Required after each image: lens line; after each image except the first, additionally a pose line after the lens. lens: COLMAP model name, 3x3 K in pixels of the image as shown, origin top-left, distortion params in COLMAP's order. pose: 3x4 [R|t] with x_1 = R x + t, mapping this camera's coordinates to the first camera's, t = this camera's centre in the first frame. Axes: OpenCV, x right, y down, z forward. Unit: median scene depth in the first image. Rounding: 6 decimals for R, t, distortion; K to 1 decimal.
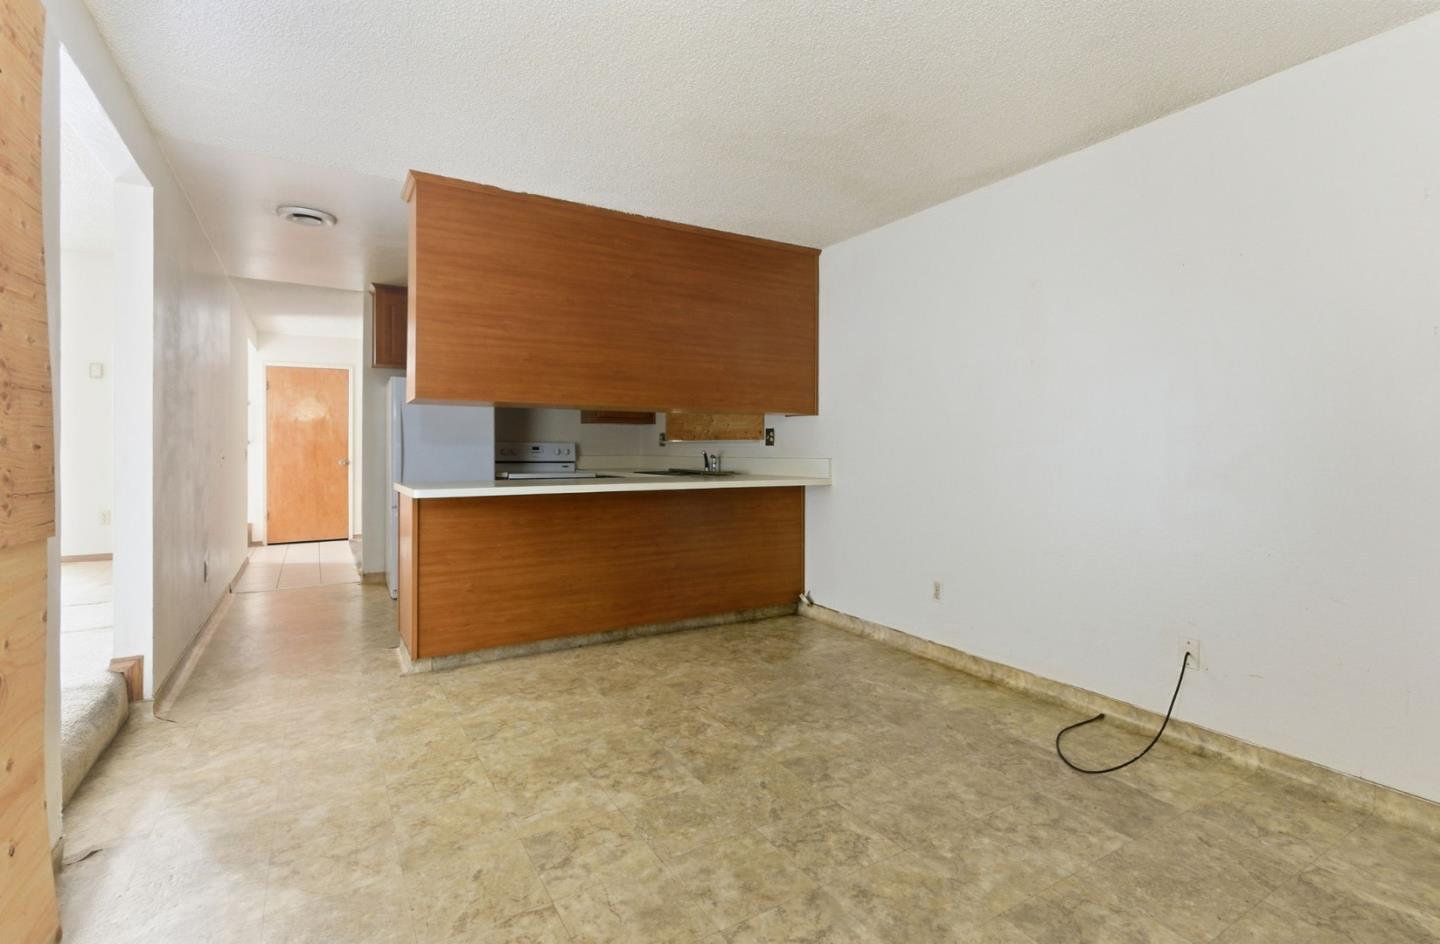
lens RADIAL K [[672.4, 0, 720.0], [0, 672.4, 472.0], [0, 0, 1]] dist [0.017769, 0.000405]
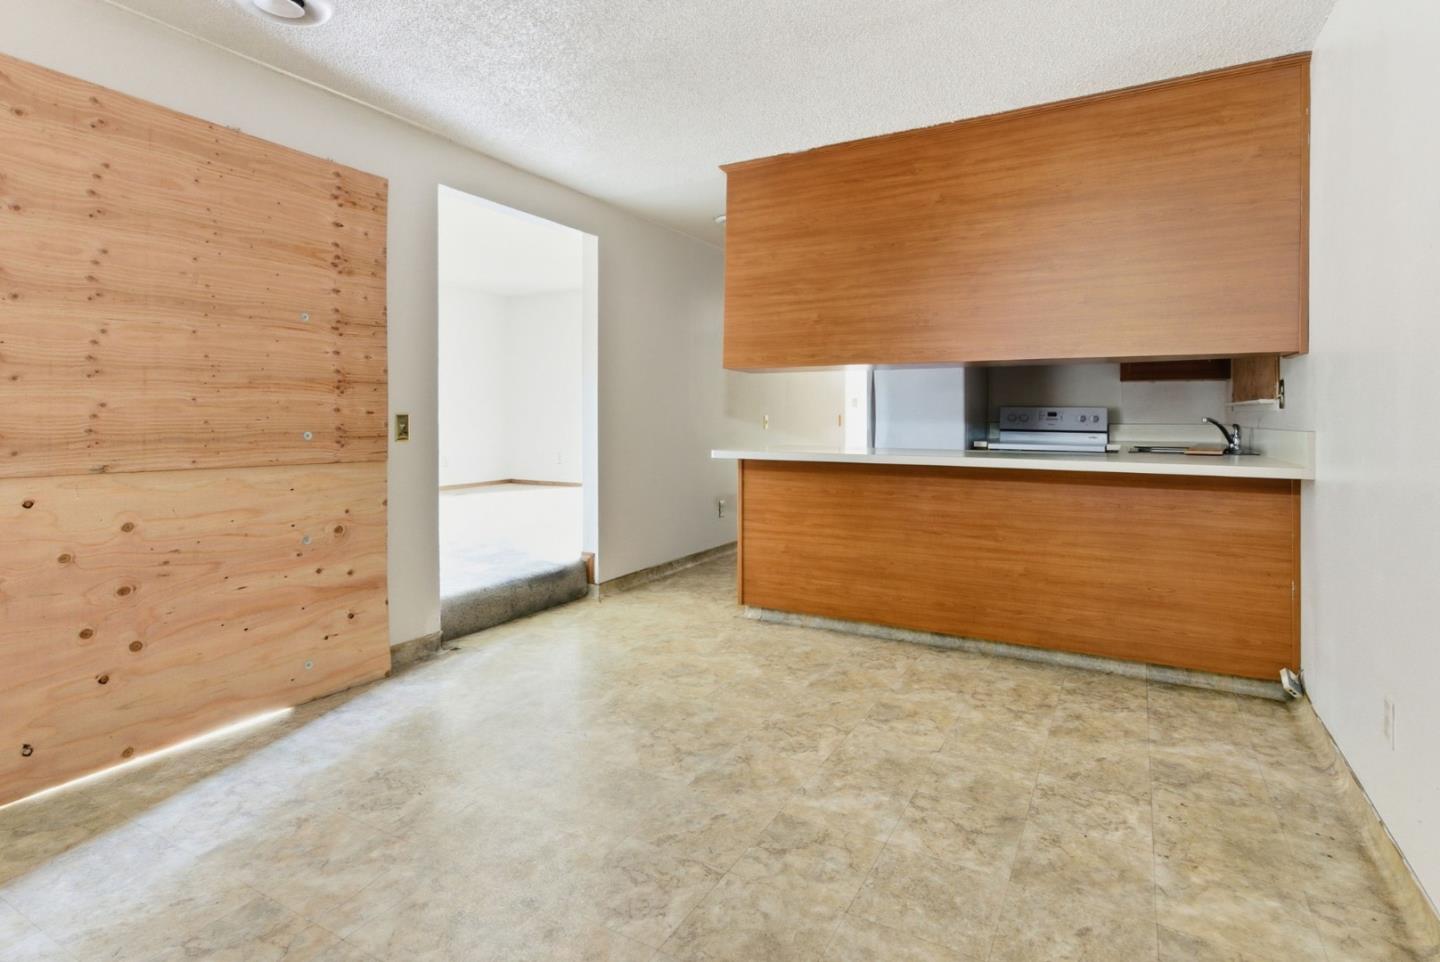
lens RADIAL K [[737.8, 0, 724.4], [0, 737.8, 399.6], [0, 0, 1]] dist [0.024673, -0.001237]
pose [[0.490039, -0.022080, -0.871421, 0.494849], [-0.027491, 0.998790, -0.040767, -0.007670], [0.871267, 0.043934, 0.488839, 0.300635]]
